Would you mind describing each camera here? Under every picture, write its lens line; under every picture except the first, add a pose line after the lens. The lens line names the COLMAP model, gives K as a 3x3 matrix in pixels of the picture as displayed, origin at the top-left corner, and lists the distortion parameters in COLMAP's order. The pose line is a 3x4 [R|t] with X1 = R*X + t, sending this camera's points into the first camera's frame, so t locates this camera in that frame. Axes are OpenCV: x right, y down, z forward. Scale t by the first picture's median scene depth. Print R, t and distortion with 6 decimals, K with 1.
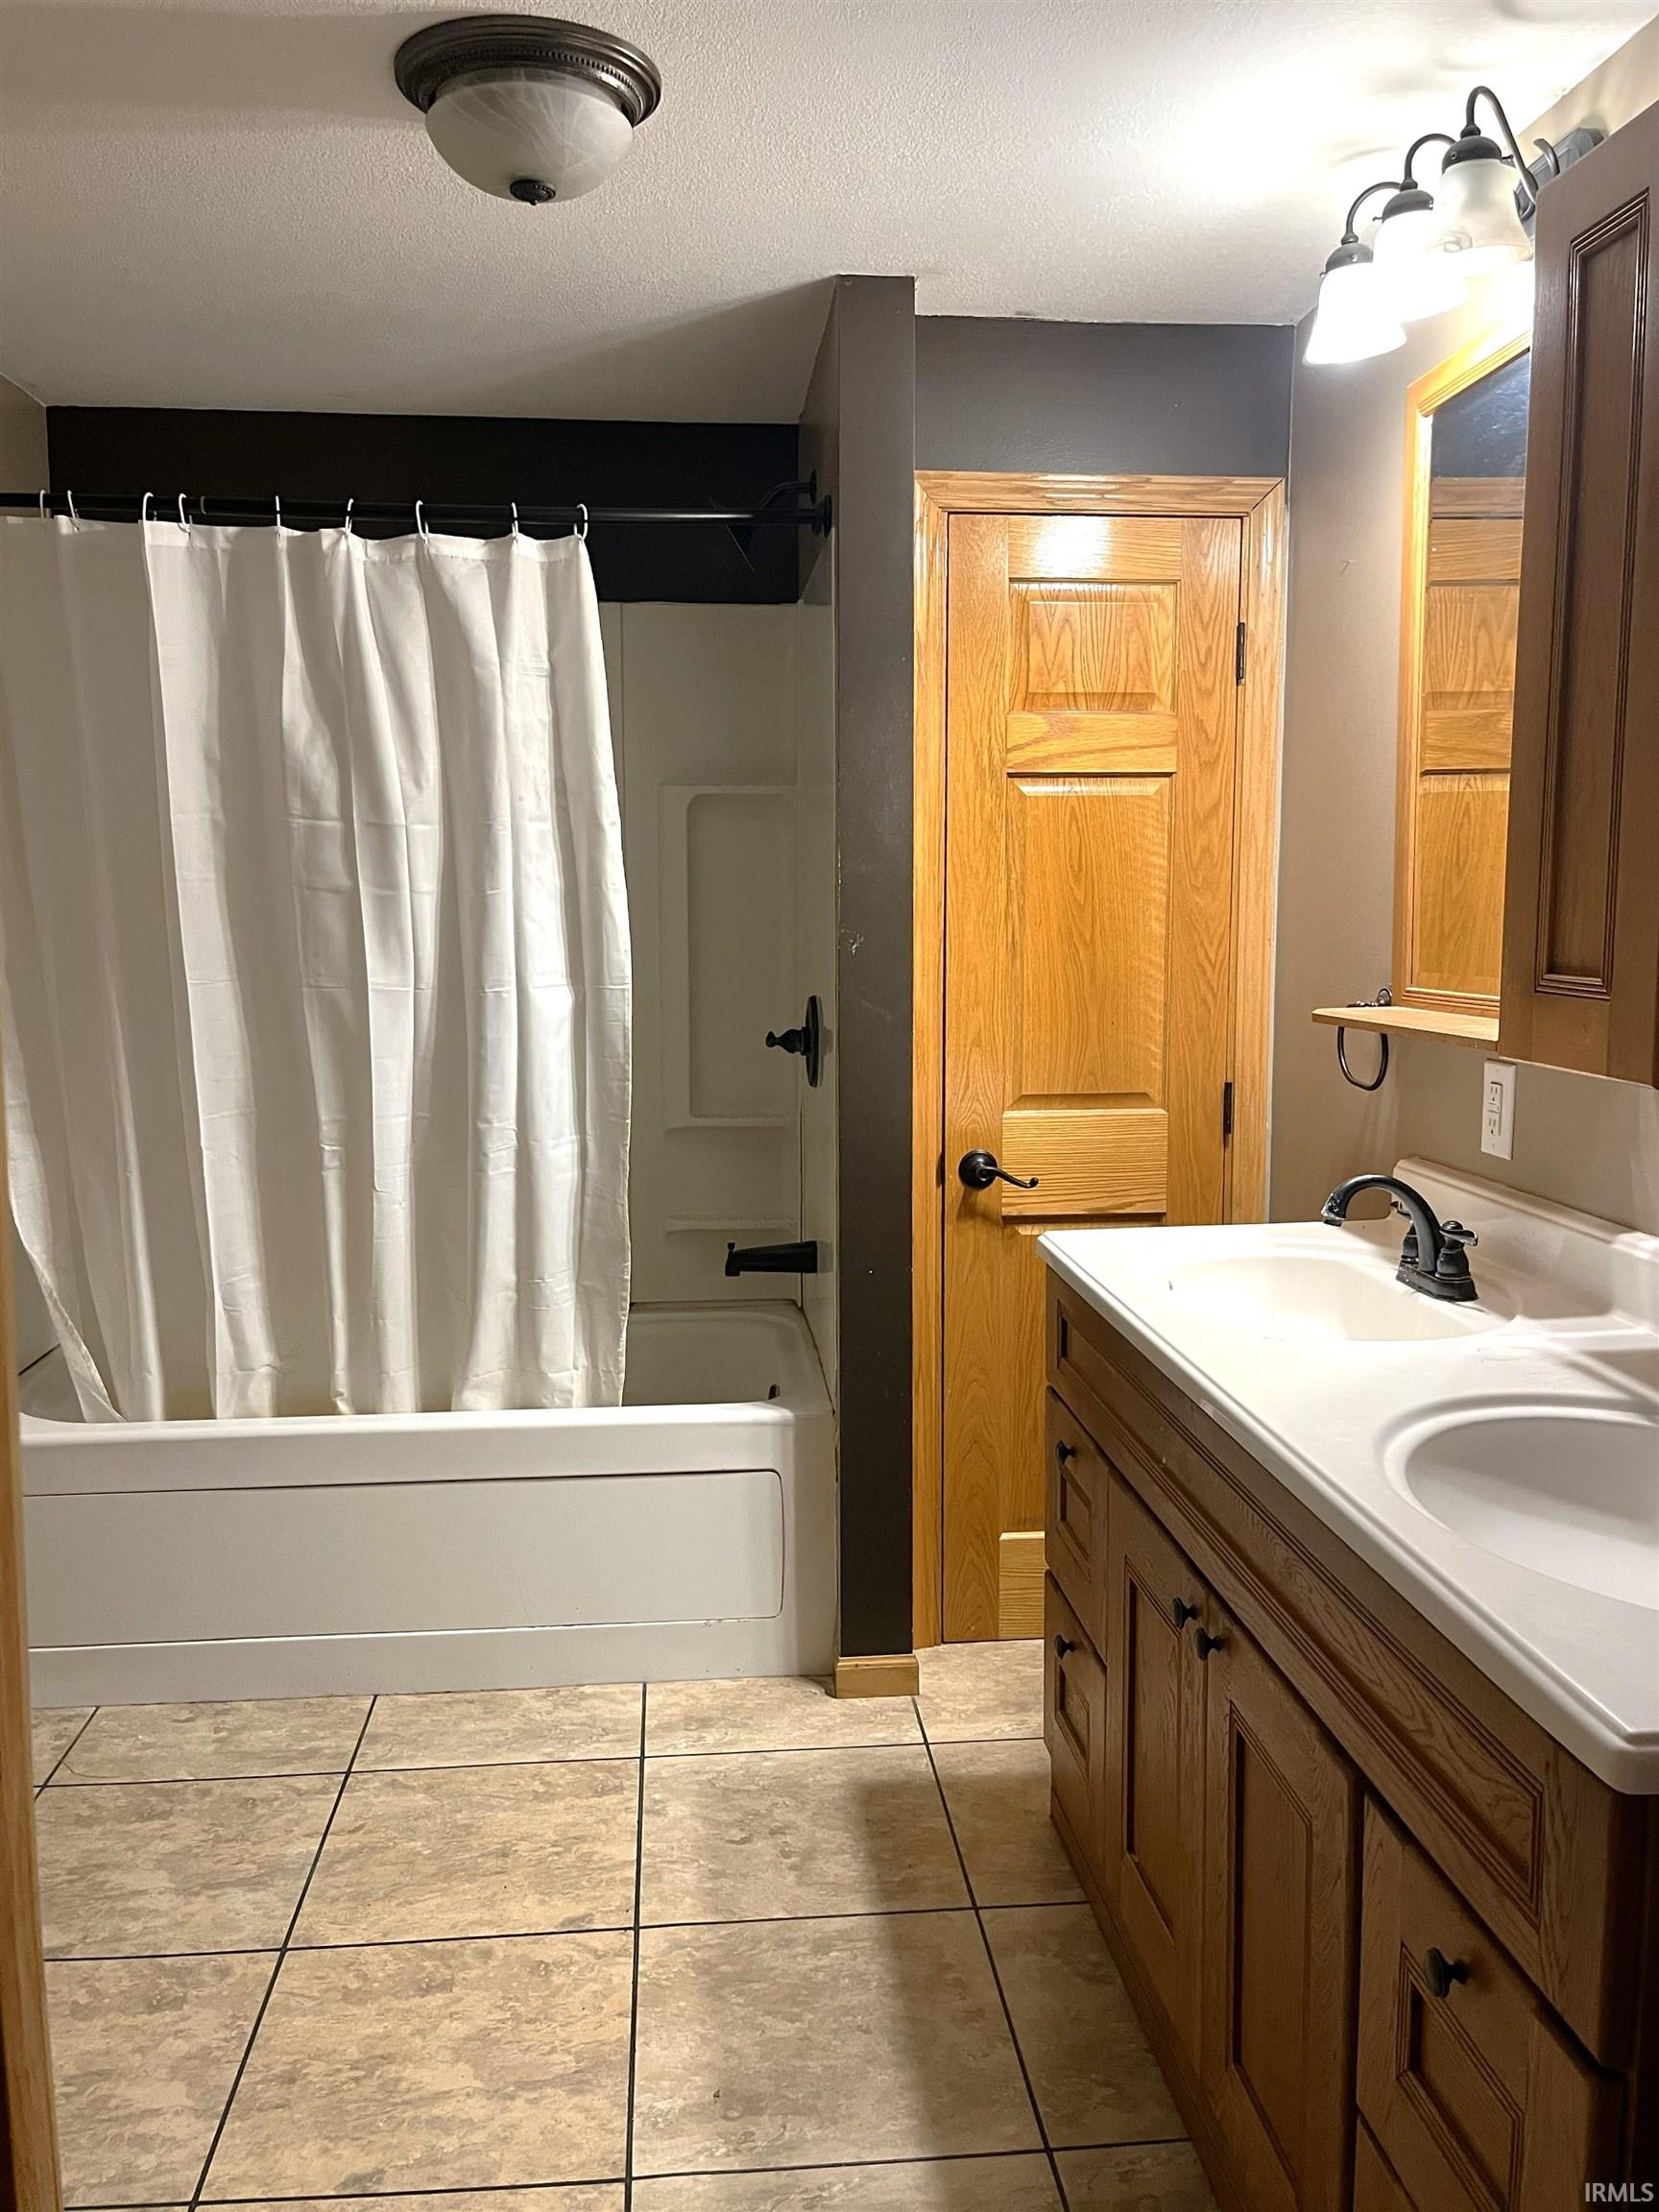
lens RADIAL K [[1706.4, 0, 832.9], [0, 1706.4, 1080.5], [0, 0, 1]] dist [0.054726, -0.070487]
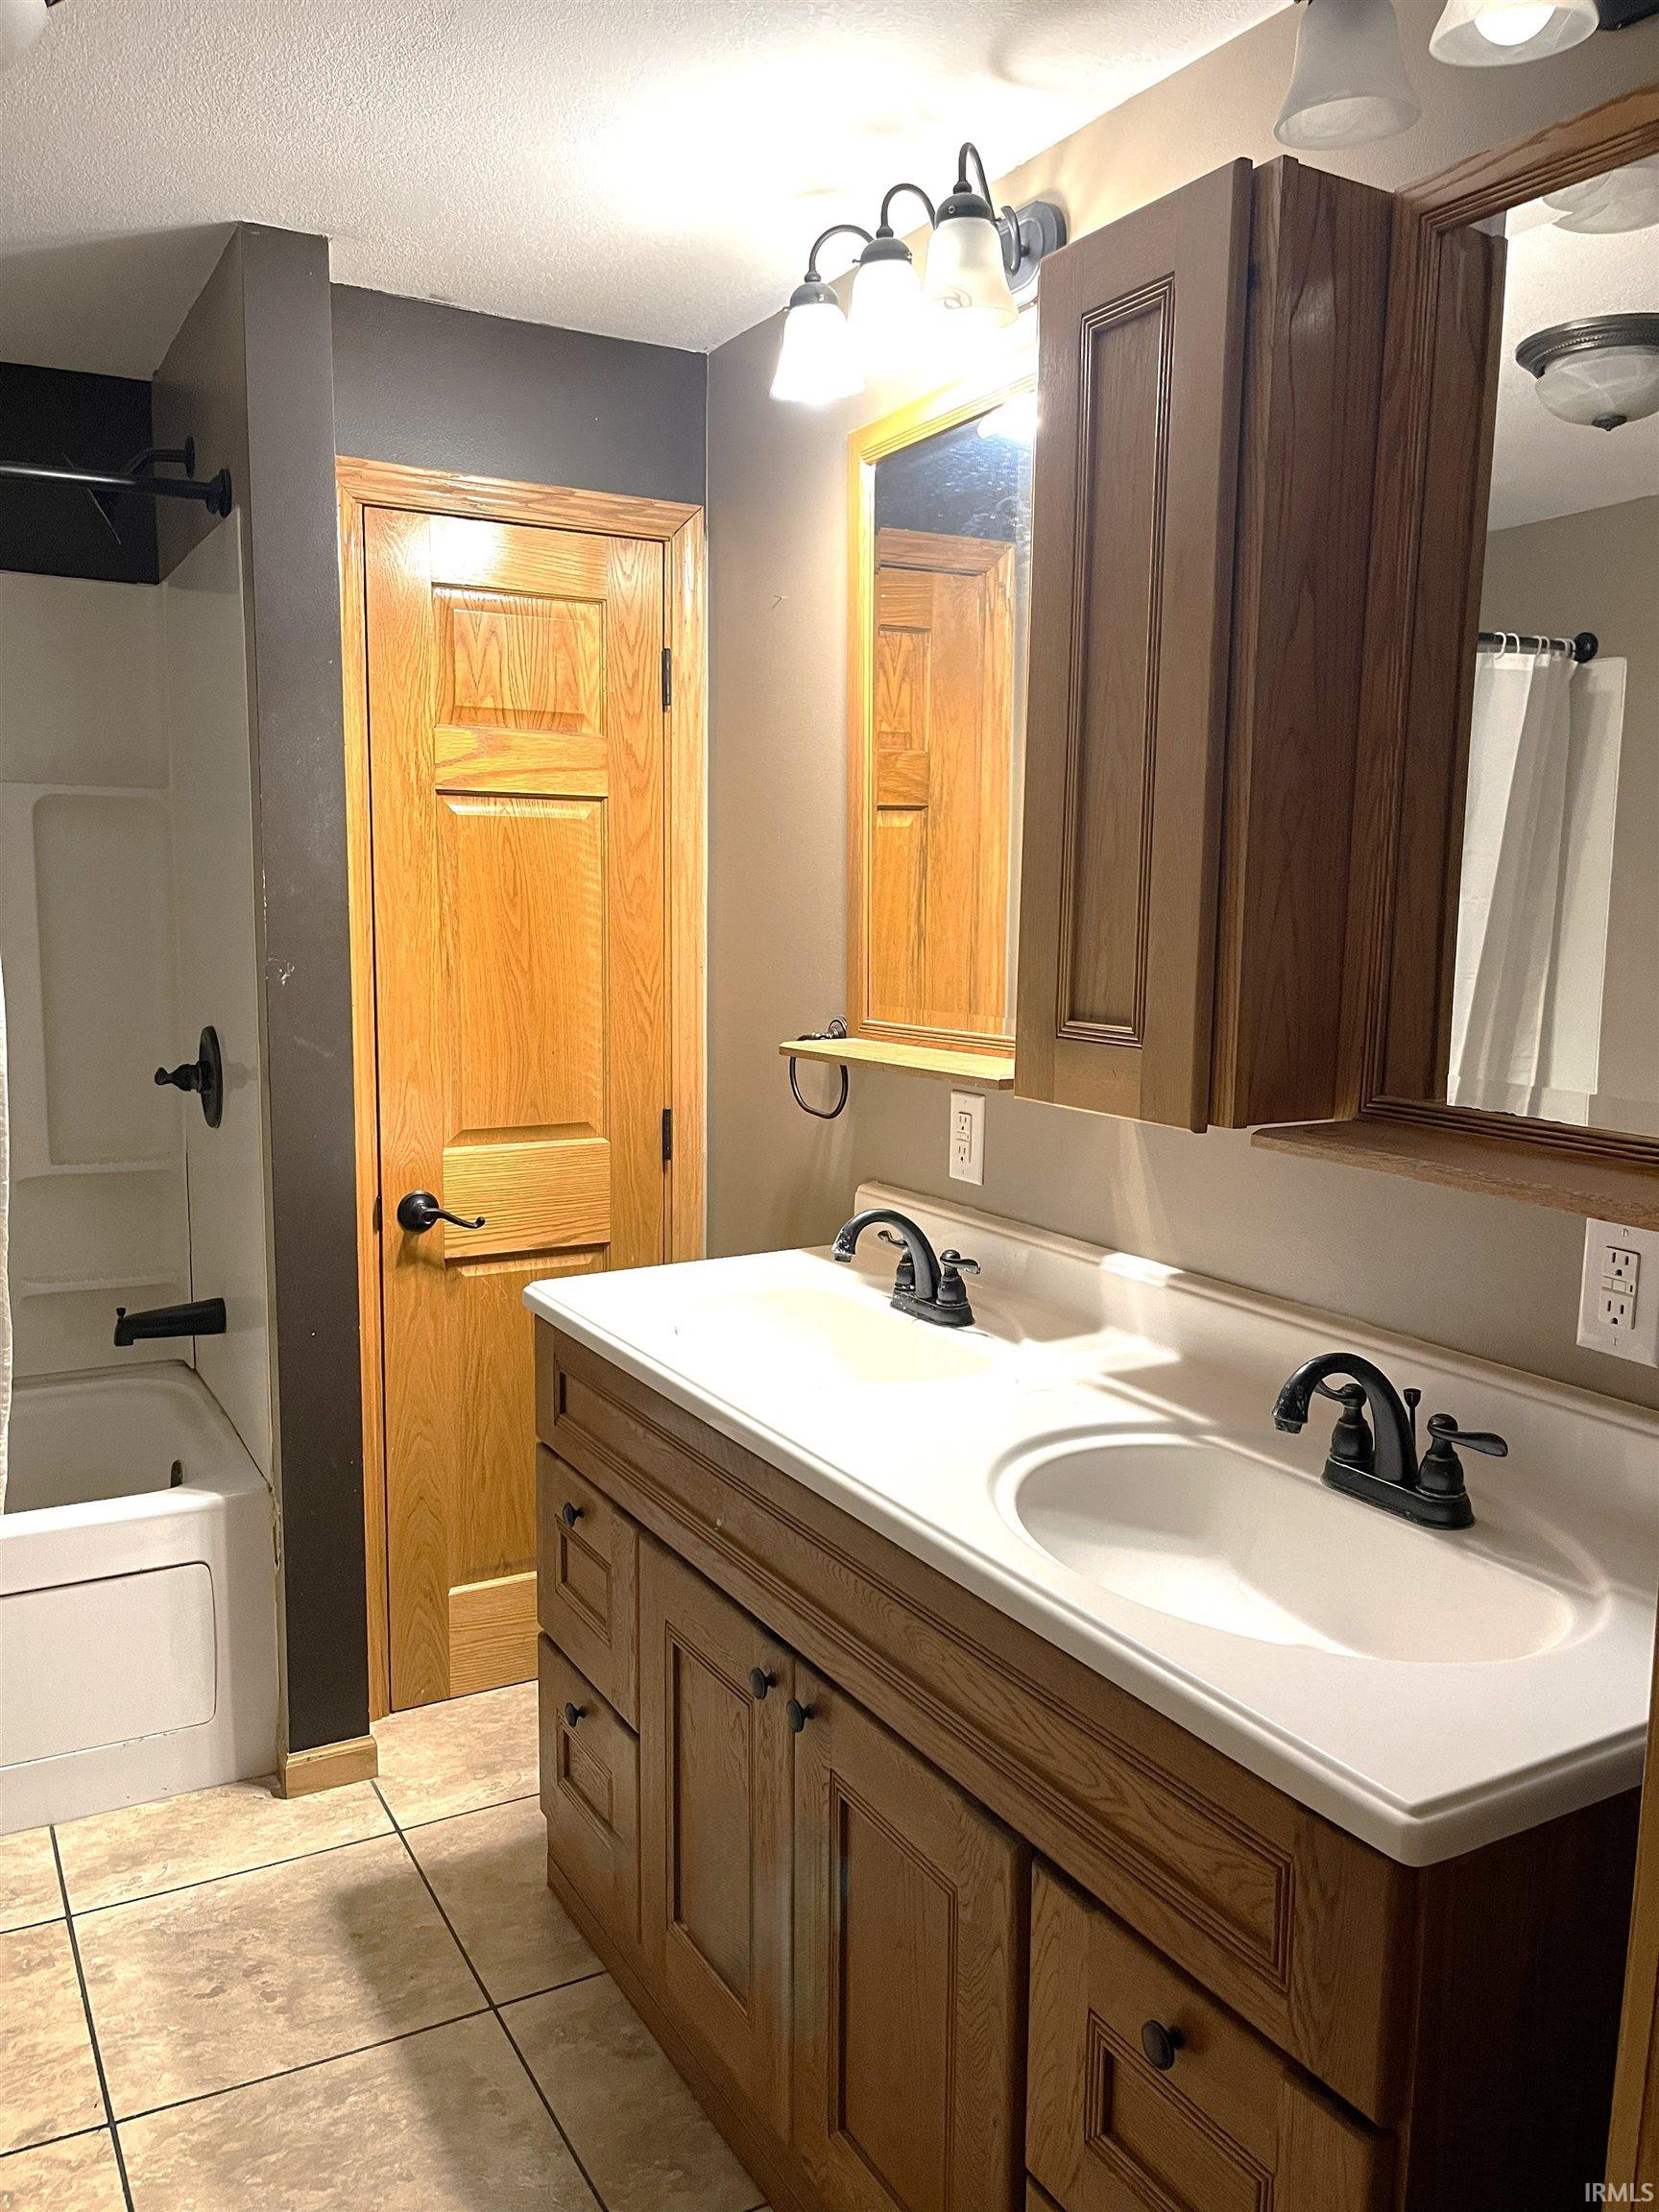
lens RADIAL K [[1662.5, 0, 842.9], [0, 1662.5, 1118.9], [0, 0, 1]] dist [0.065188, -0.094845]
pose [[0.916636, -0.038325, 0.397881, -0.071151], [0.028873, 0.999141, 0.029721, -0.021485], [-0.398678, -0.015755, 0.916956, 0.069656]]
